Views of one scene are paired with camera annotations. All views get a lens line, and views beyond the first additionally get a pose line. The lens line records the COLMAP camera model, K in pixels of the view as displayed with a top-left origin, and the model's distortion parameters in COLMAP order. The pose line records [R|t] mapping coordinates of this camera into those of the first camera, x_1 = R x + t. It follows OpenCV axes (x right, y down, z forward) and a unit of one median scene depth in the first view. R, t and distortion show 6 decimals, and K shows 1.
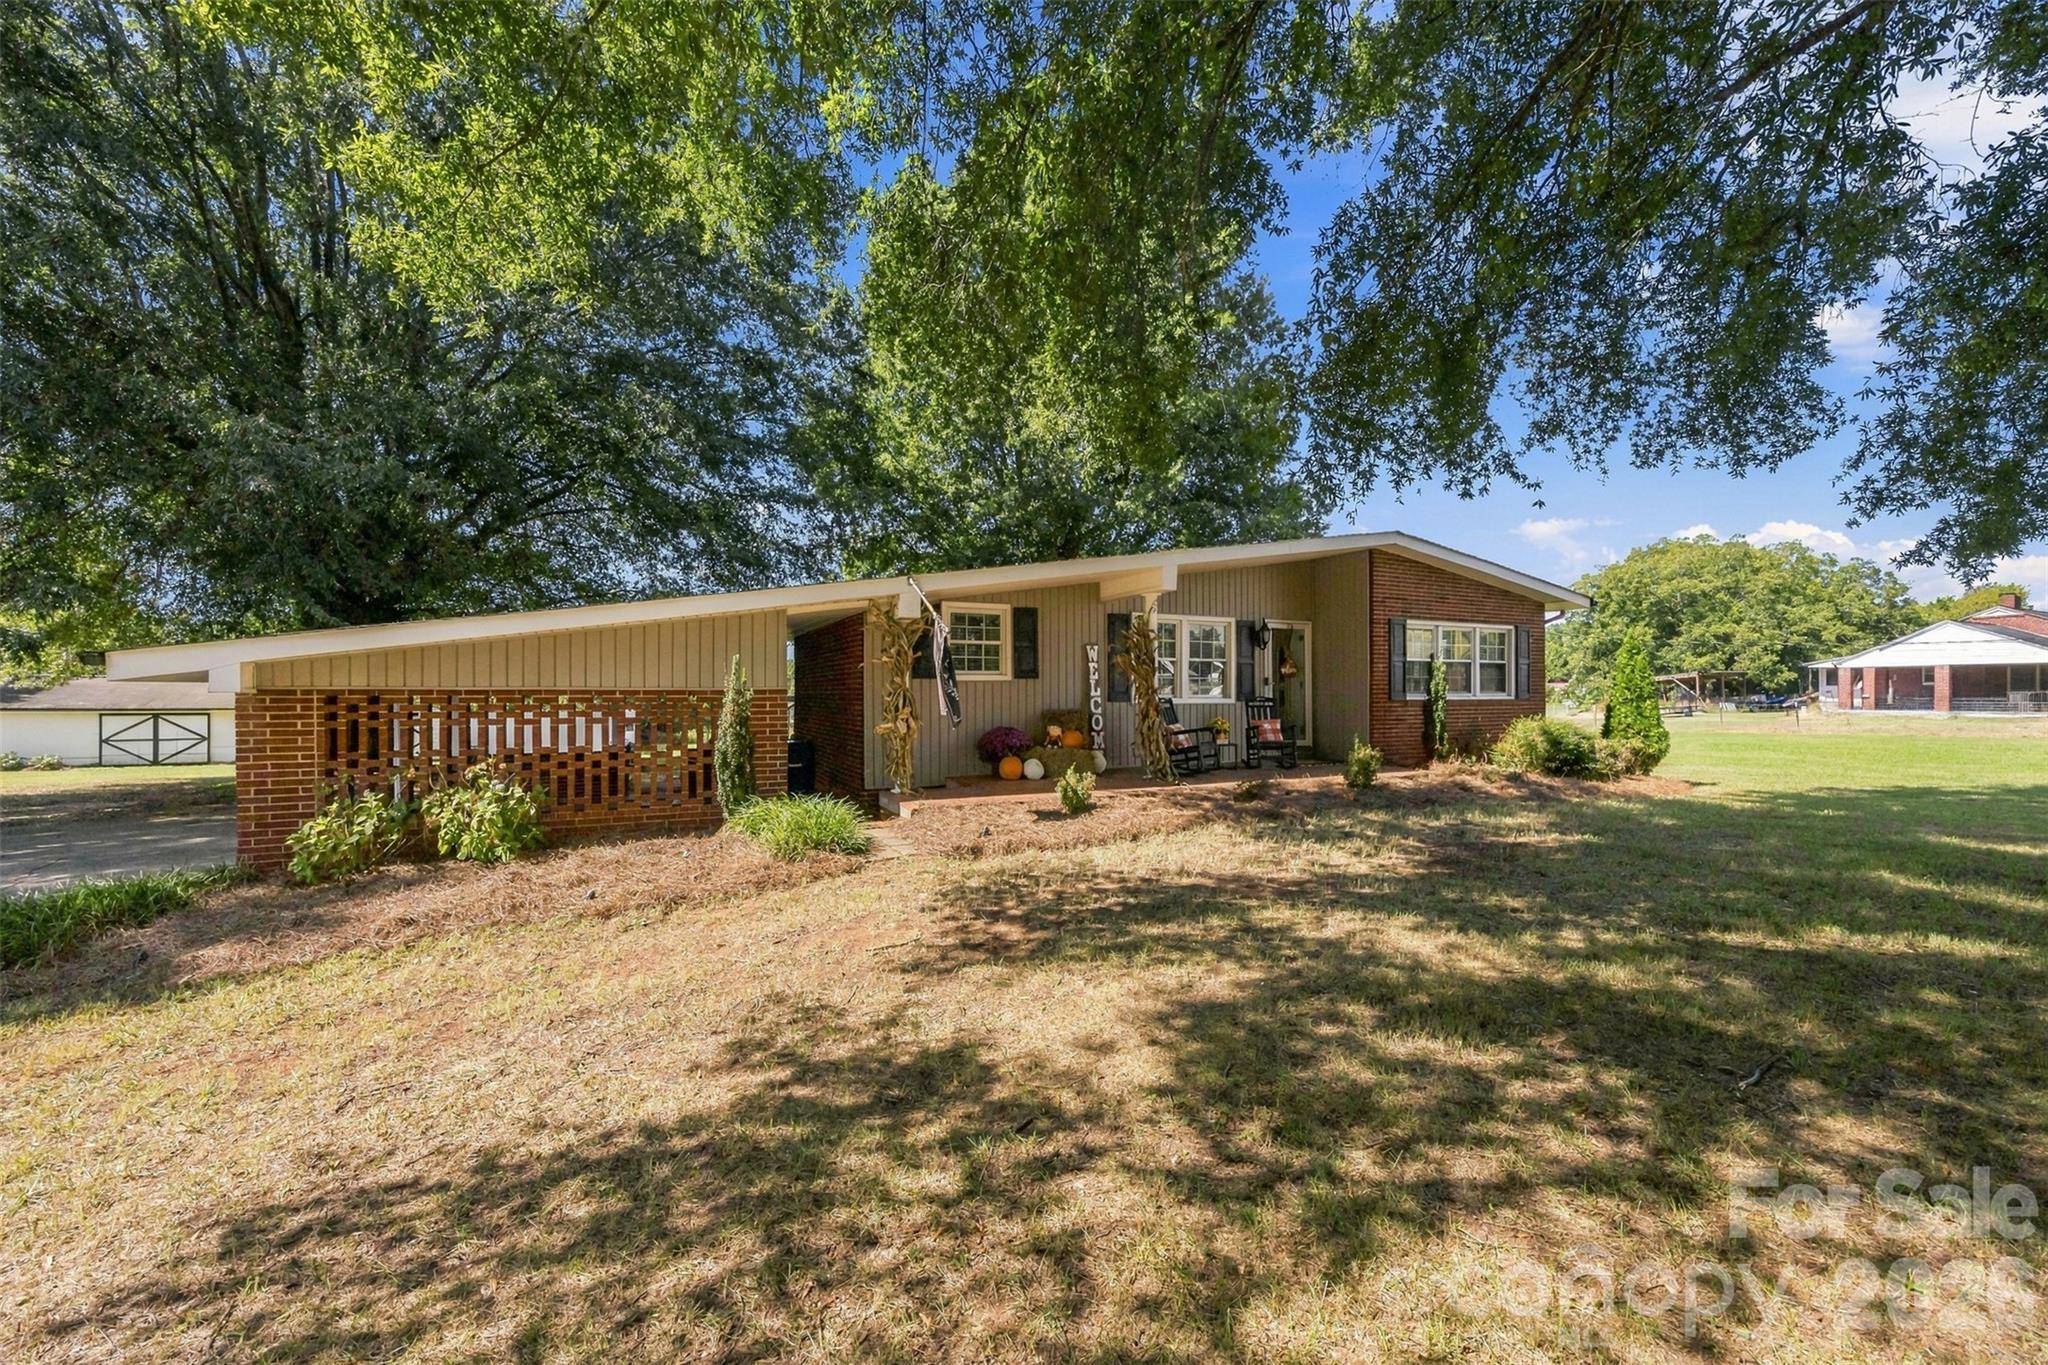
lens RADIAL K [[823.6, 0, 1035.5], [0, 823.6, 687.8], [0, 0, 1]] dist [-0.006788, -0.000259]
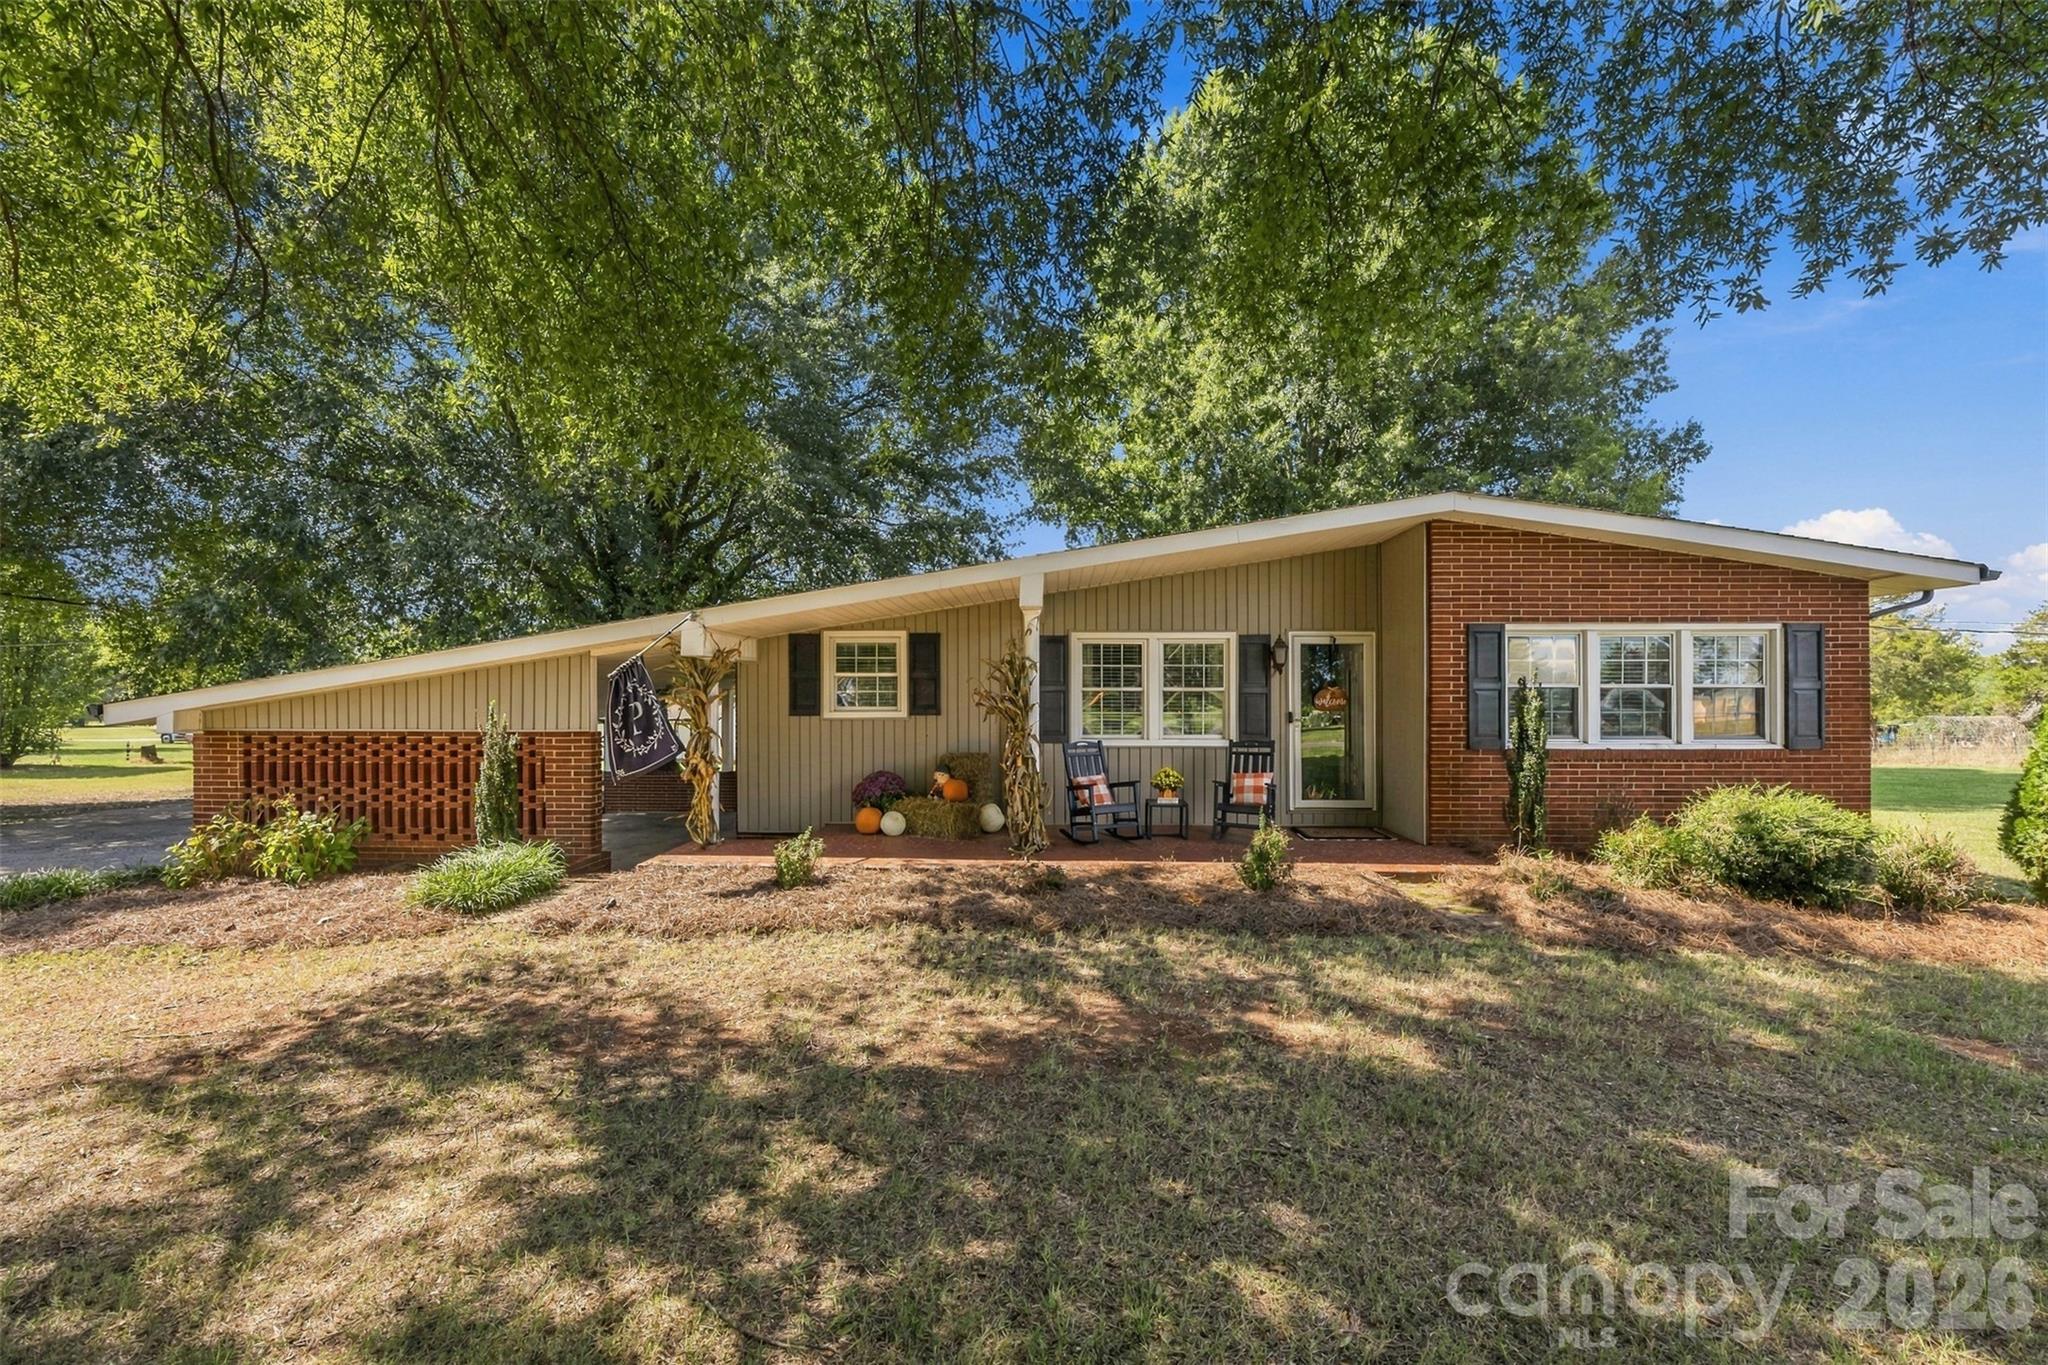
lens RADIAL K [[823.6, 0, 1035.5], [0, 823.6, 687.8], [0, 0, 1]] dist [-0.006788, -0.000259]
pose [[0.877616, -0.007640, -0.479304, 0.507481], [0.001219, 0.999905, -0.013706, -0.028589], [0.479363, 0.011444, 0.877542, 0.301816]]
